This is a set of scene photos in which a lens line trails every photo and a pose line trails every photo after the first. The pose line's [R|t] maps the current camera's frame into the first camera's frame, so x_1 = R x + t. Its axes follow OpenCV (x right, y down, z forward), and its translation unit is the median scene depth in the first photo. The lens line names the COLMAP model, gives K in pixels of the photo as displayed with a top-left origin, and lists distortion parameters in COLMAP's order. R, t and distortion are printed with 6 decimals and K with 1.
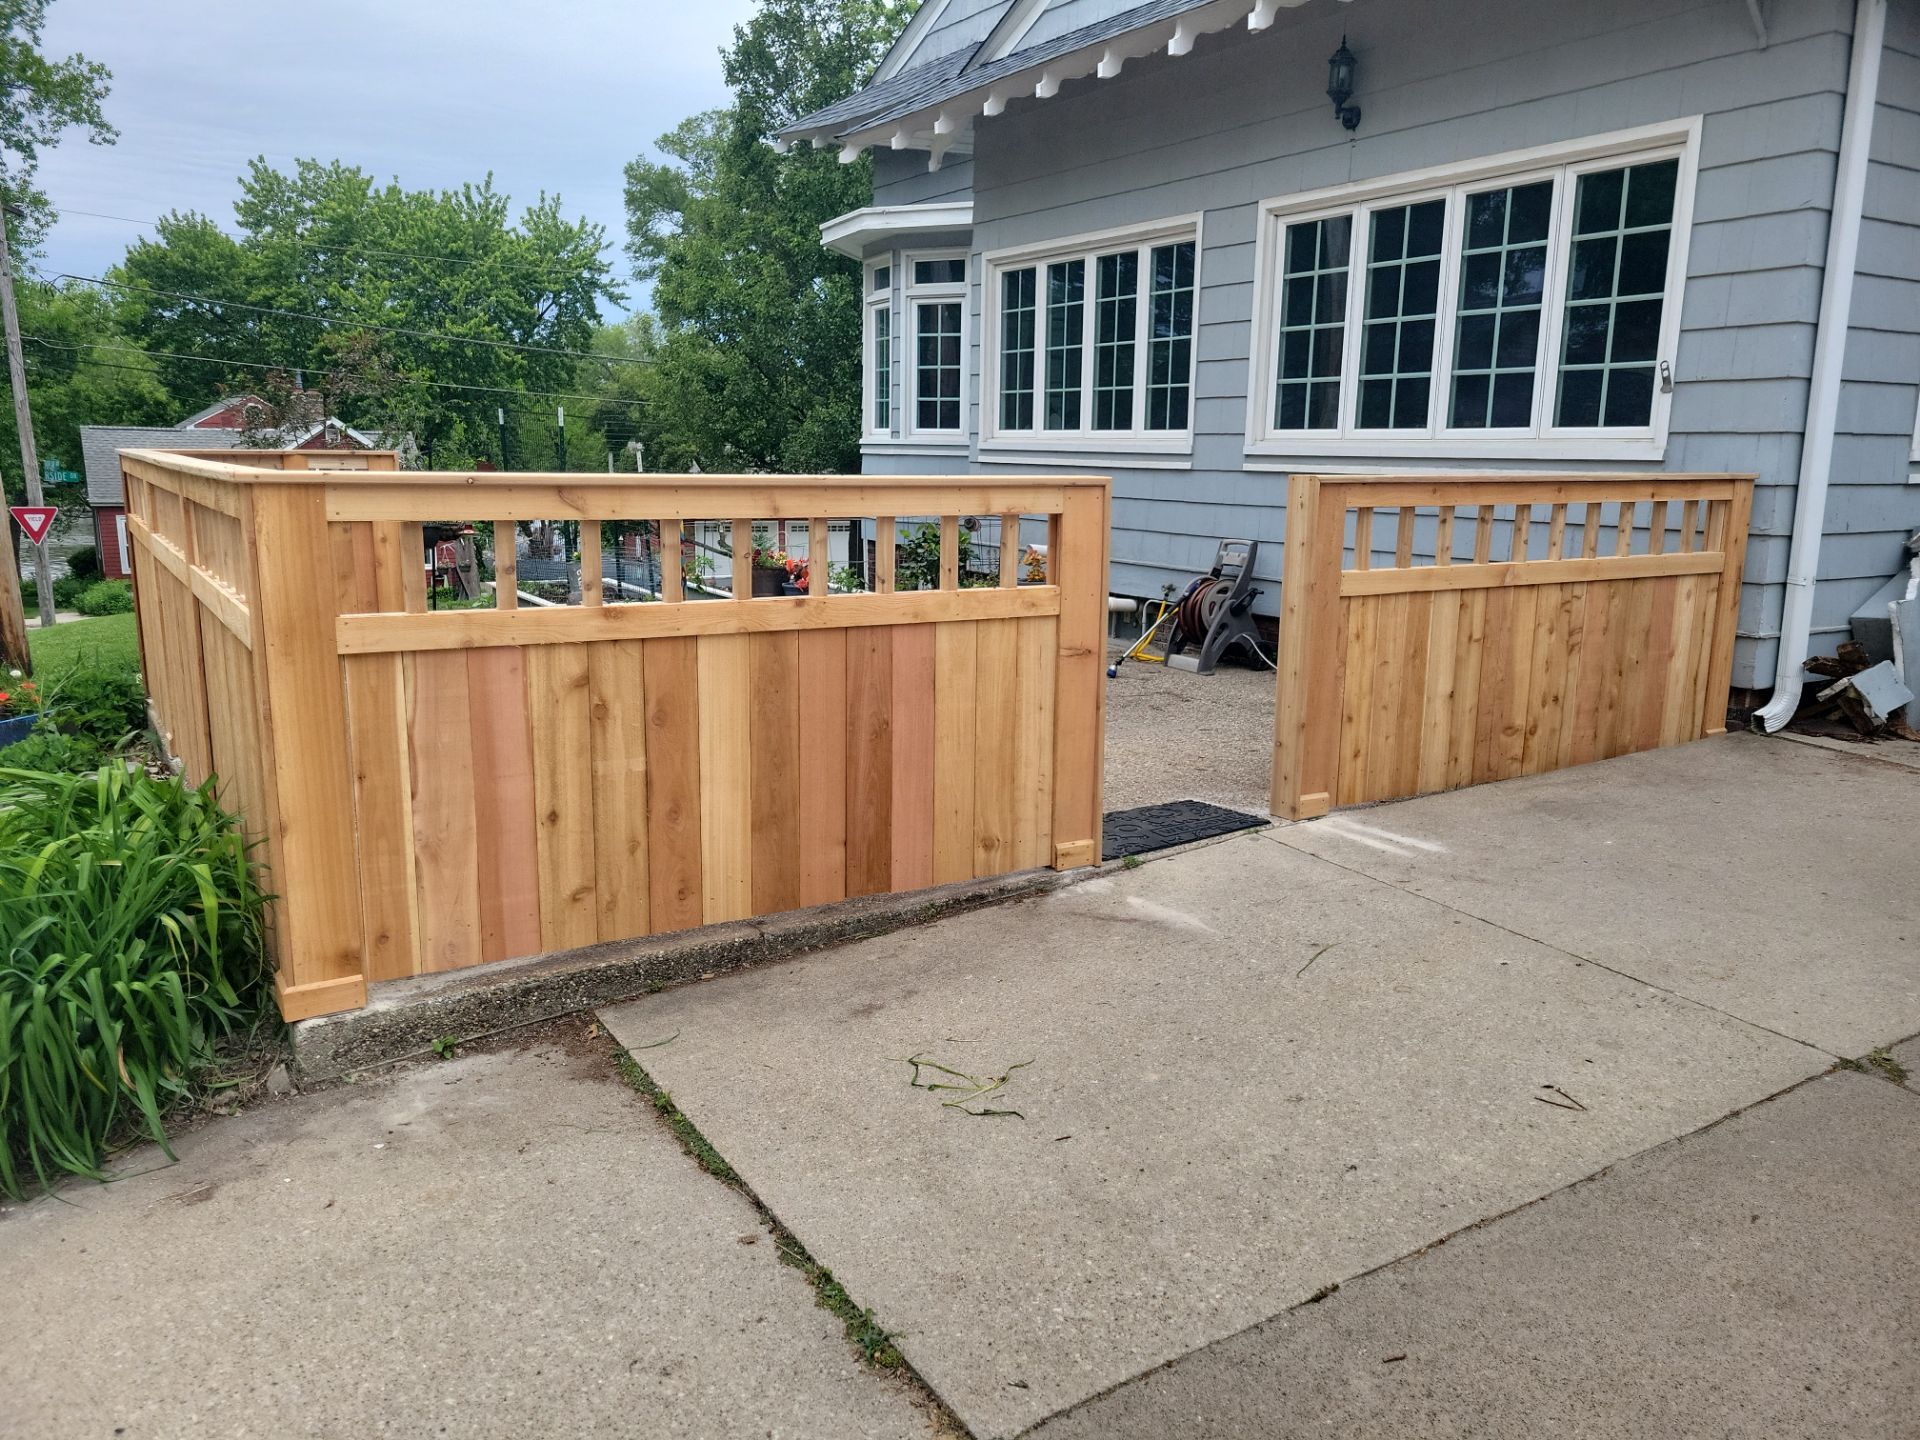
lens RADIAL K [[1432.8, 0, 967.4], [0, 1432.8, 713.4], [0, 0, 1]] dist [0.056581, -0.036757]
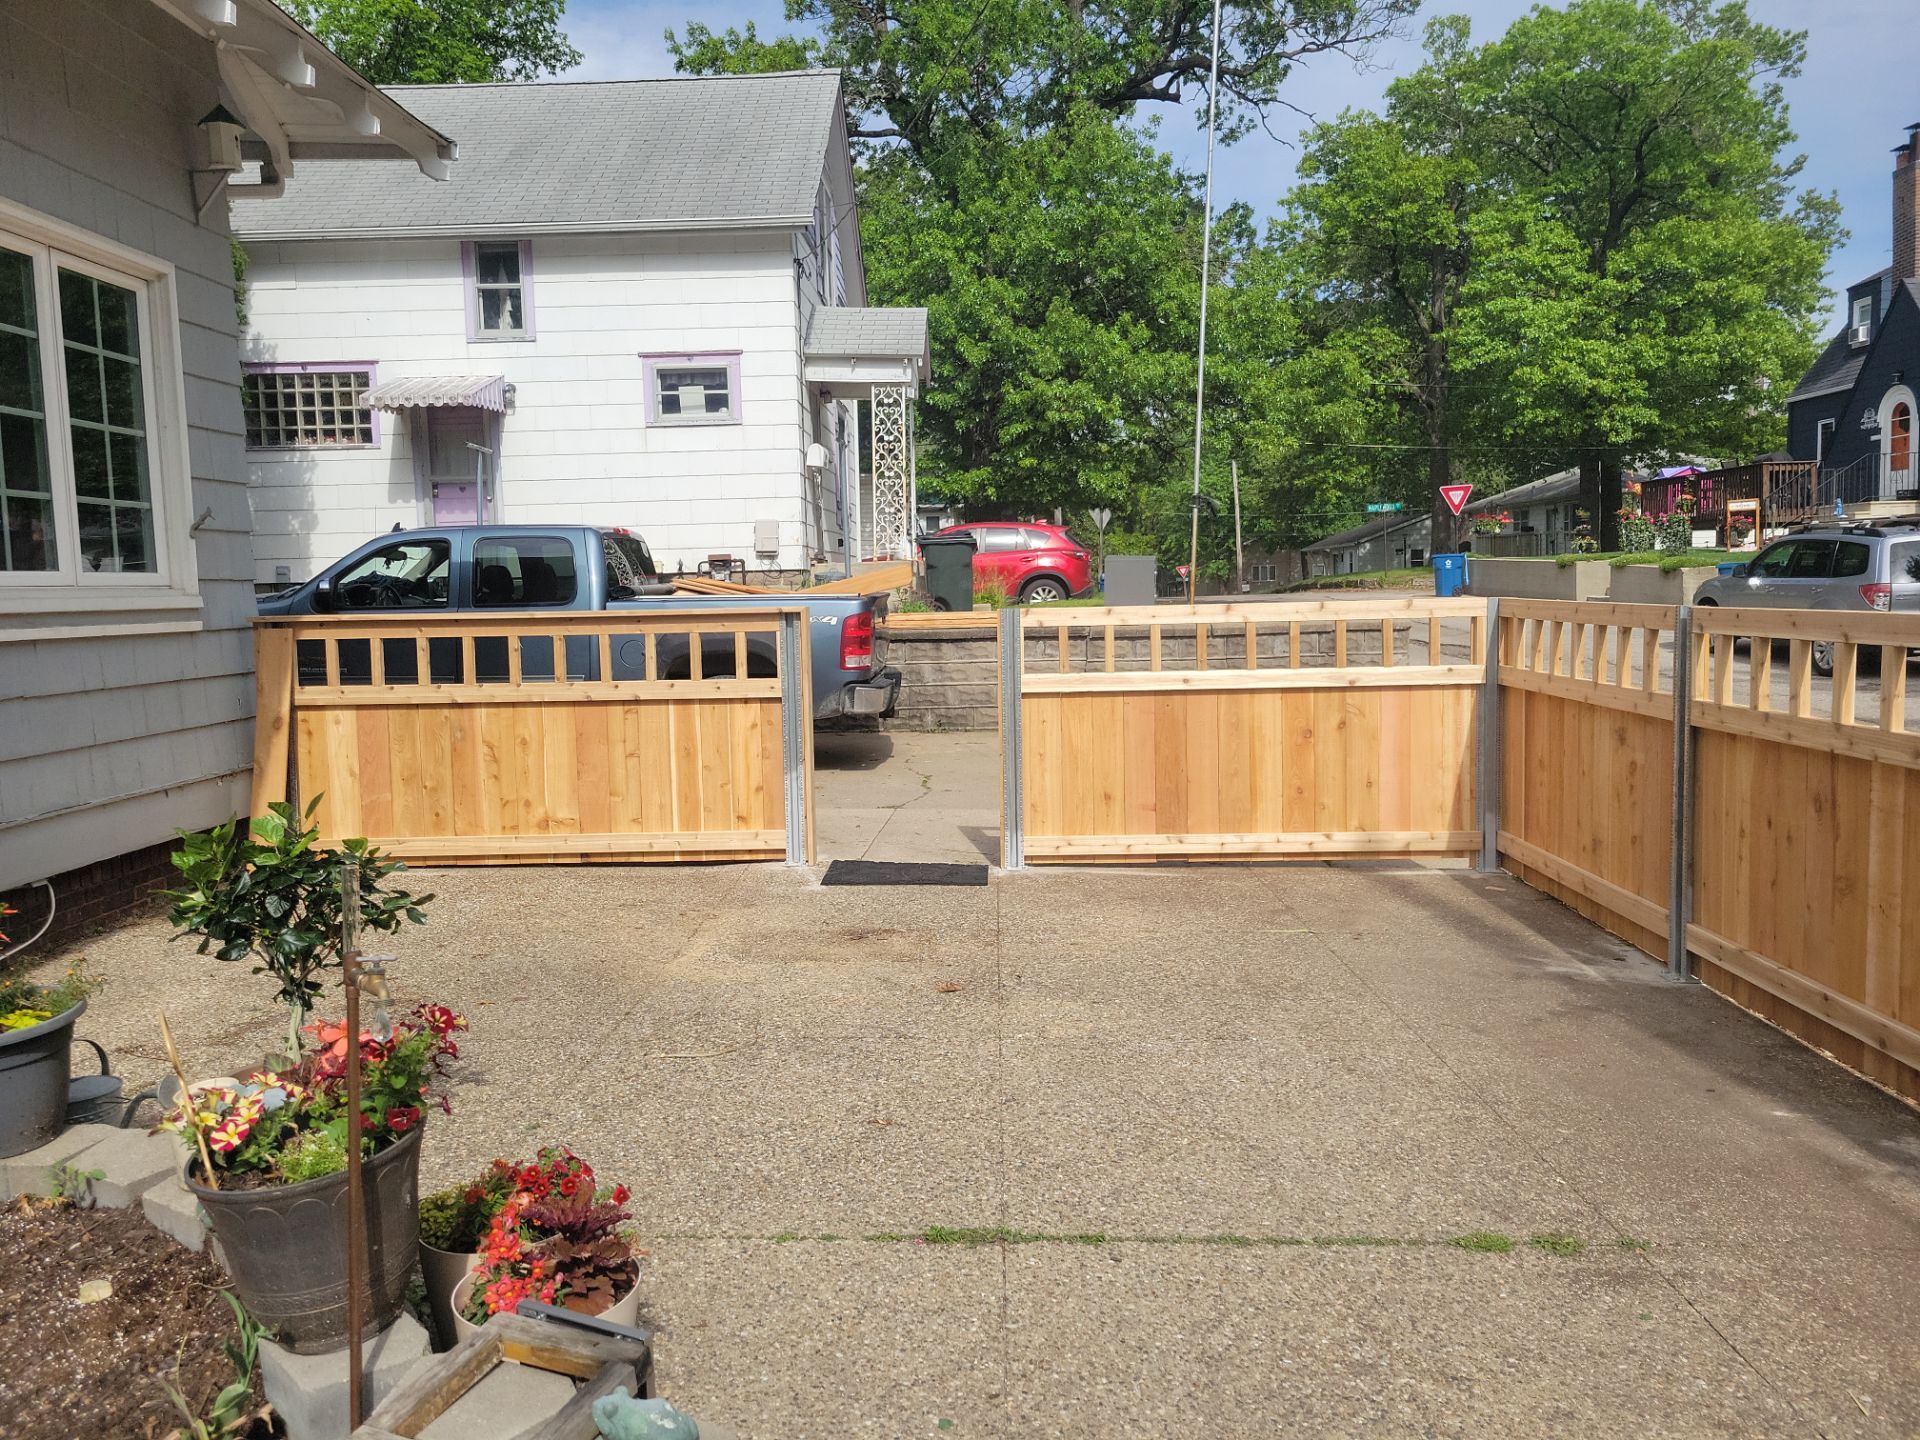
lens RADIAL K [[1435.5, 0, 969.0], [0, 1435.5, 700.4], [0, 0, 1]] dist [0.053595, -0.034261]
pose [[-0.832254, -0.041866, 0.552811, -0.396310], [0.110643, 0.964542, 0.239620, -0.236434], [-0.543241, 0.260589, -0.798112, 1.228838]]
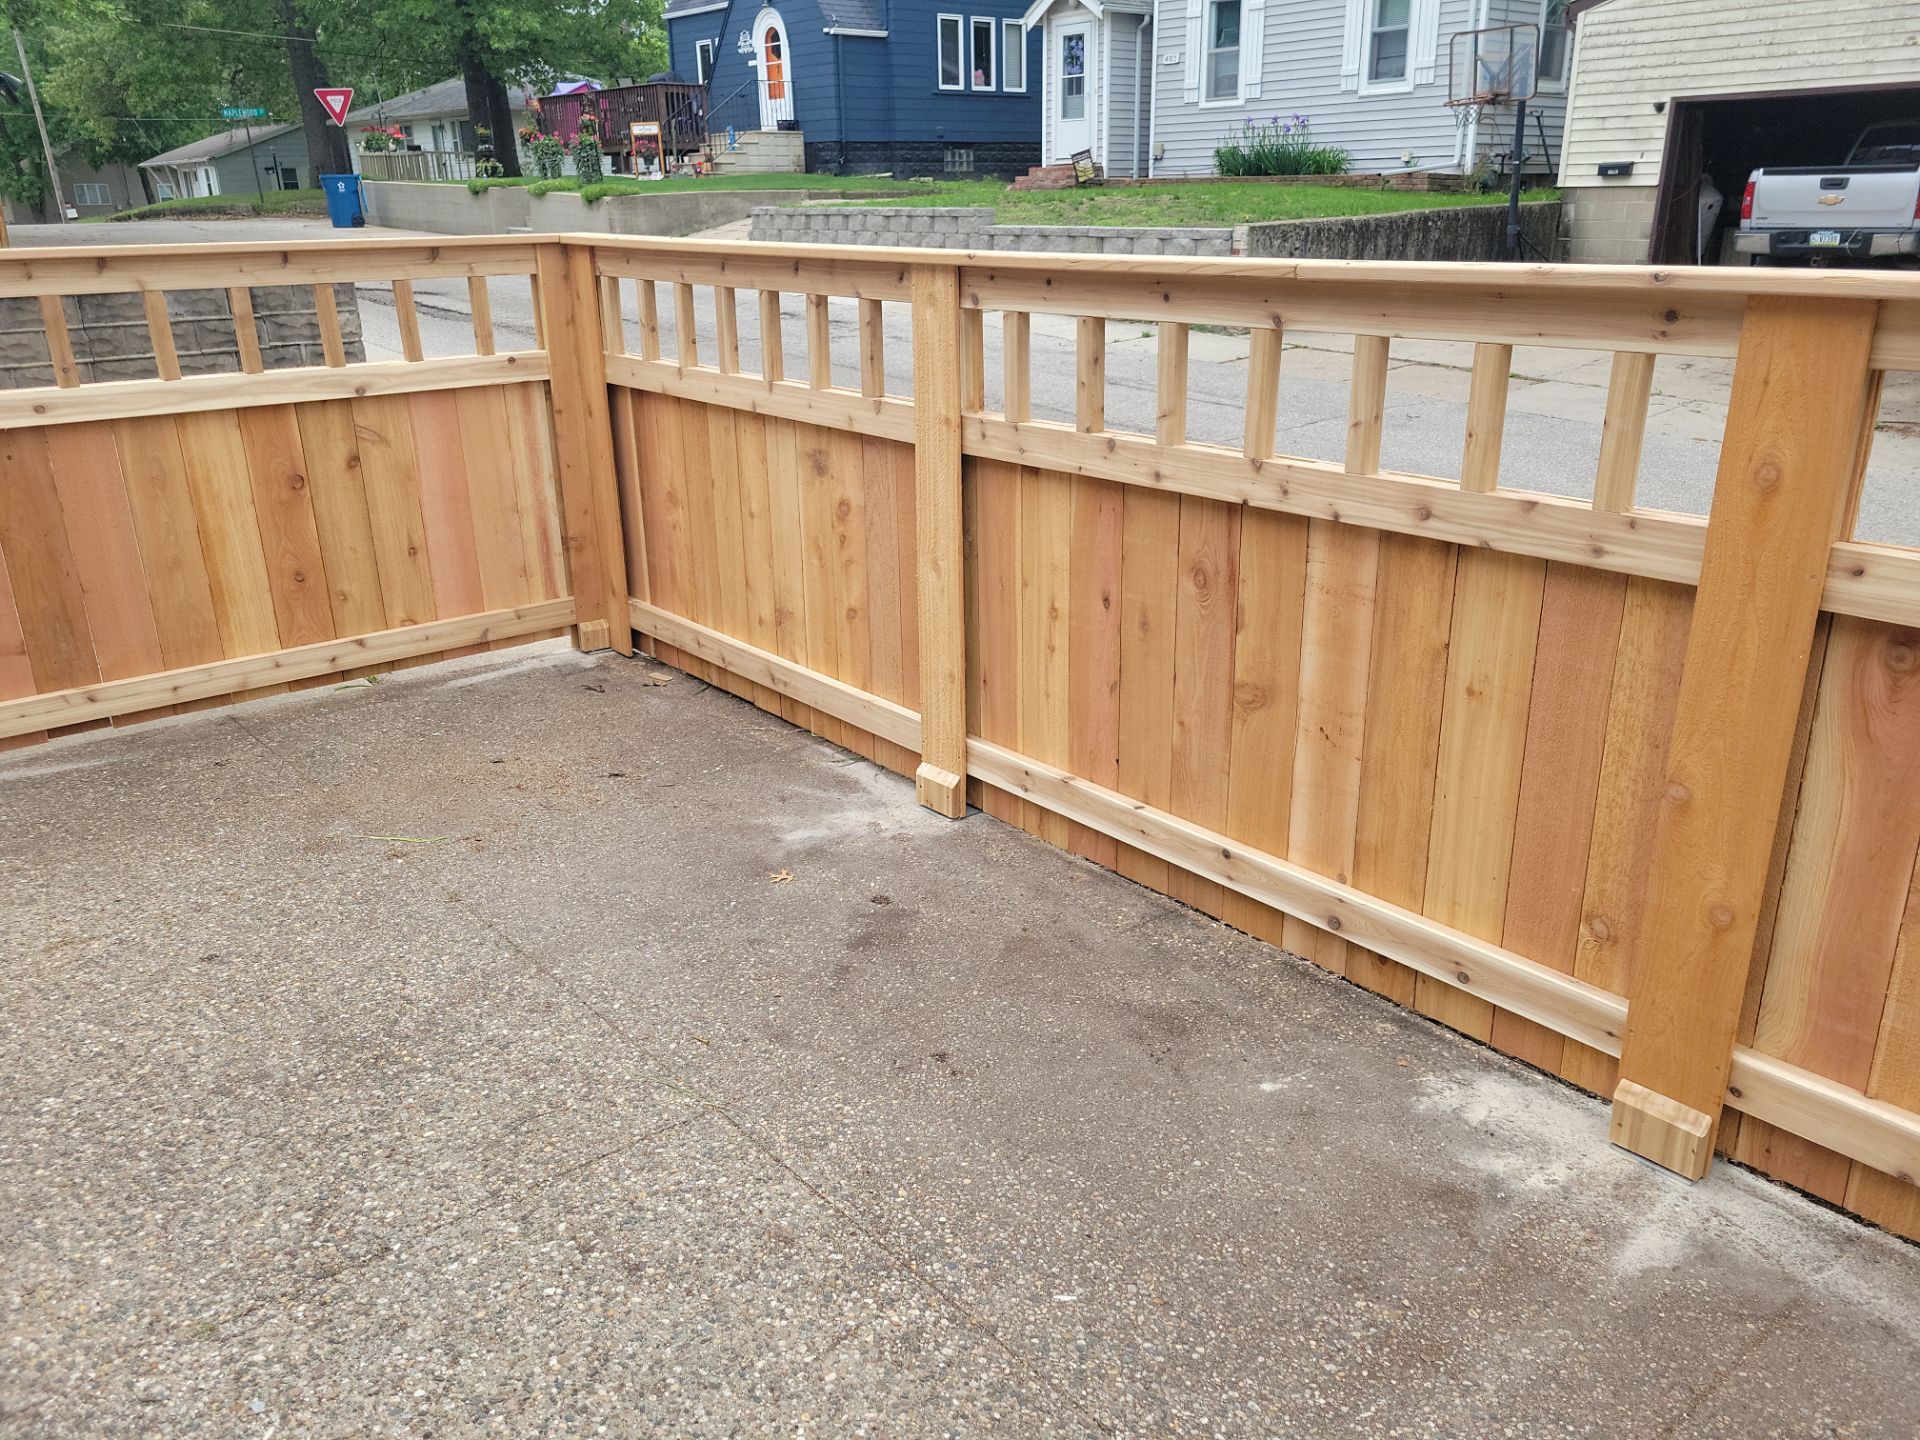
lens RADIAL K [[1437.5, 0, 974.8], [0, 1437.5, 695.1], [0, 0, 1]] dist [0.056159, -0.042621]
pose [[-0.991047, 0.044643, -0.125829, -0.267061], [-0.023587, 0.869078, 0.494112, -0.187398], [0.131414, 0.492657, -0.860244, 0.965597]]
